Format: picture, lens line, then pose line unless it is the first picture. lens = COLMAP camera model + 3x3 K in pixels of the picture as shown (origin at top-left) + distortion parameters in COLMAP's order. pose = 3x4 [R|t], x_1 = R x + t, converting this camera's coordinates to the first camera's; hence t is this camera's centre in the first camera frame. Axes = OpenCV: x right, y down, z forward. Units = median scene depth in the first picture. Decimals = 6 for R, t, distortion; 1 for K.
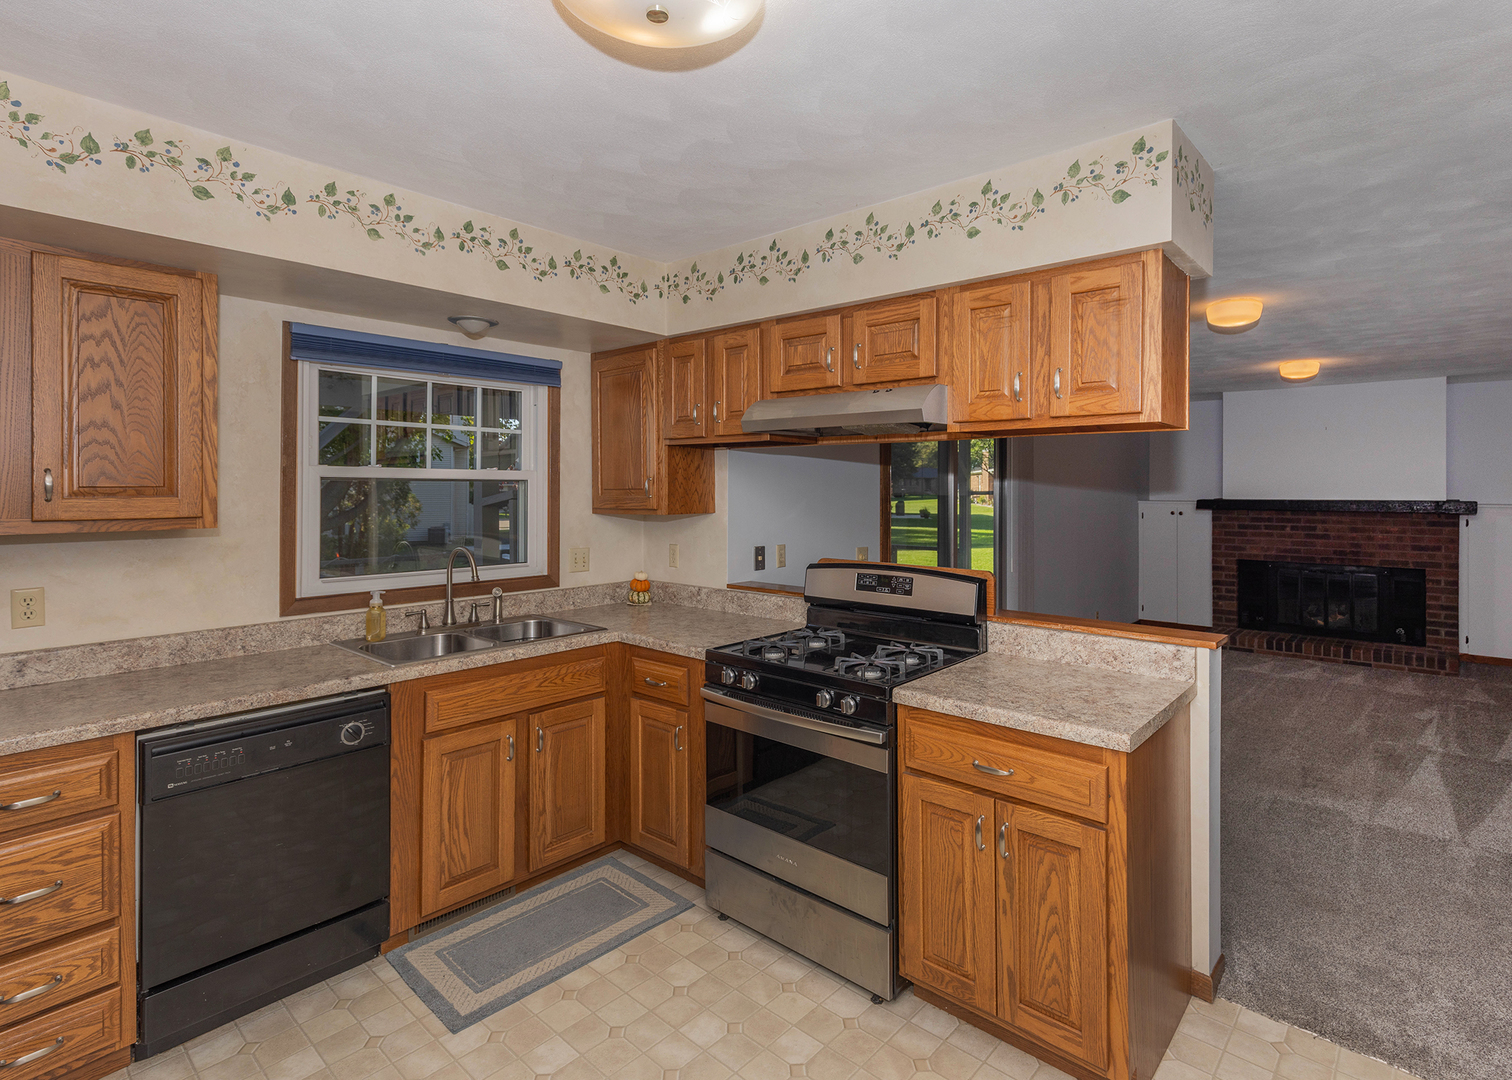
lens RADIAL K [[728.4, 0, 759.2], [0, 728.4, 492.3], [0, 0, 1]] dist [-0.004480, -0.000240]
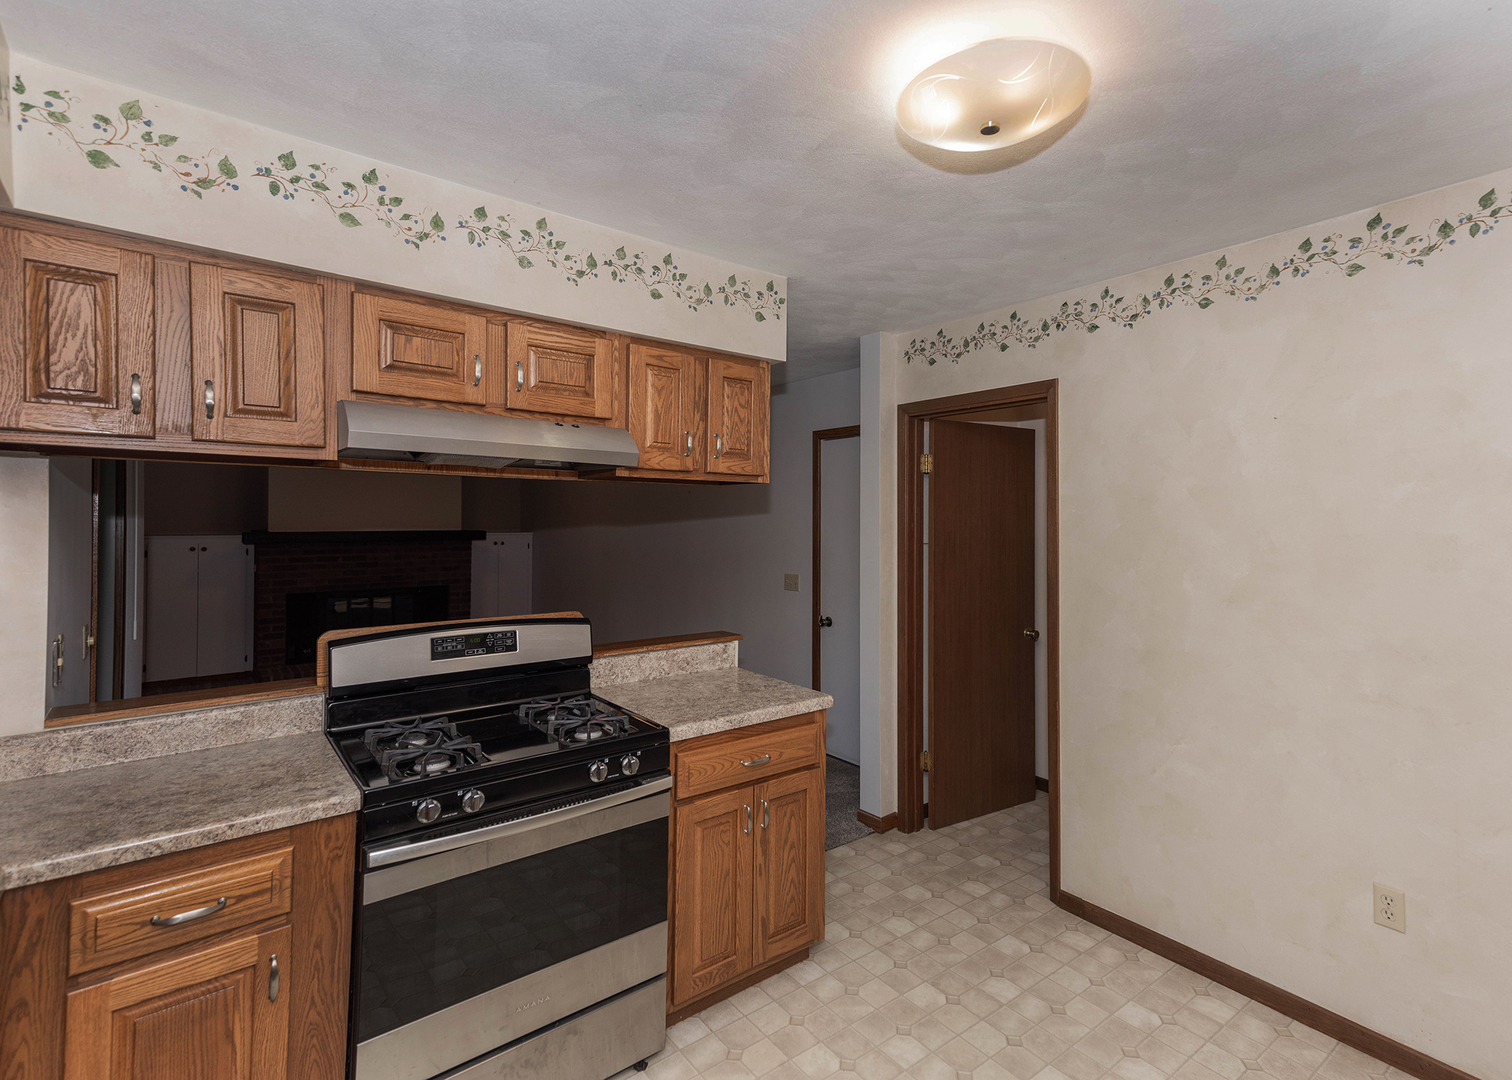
lens RADIAL K [[751.7, 0, 761.2], [0, 751.7, 524.4], [0, 0, 1]] dist [0.042194, -0.000339]
pose [[0.179752, -0.006729, 0.983689, -0.756745], [0.001304, 0.999977, 0.006602, -0.021893], [-0.983711, 0.000096, 0.179756, 0.623348]]
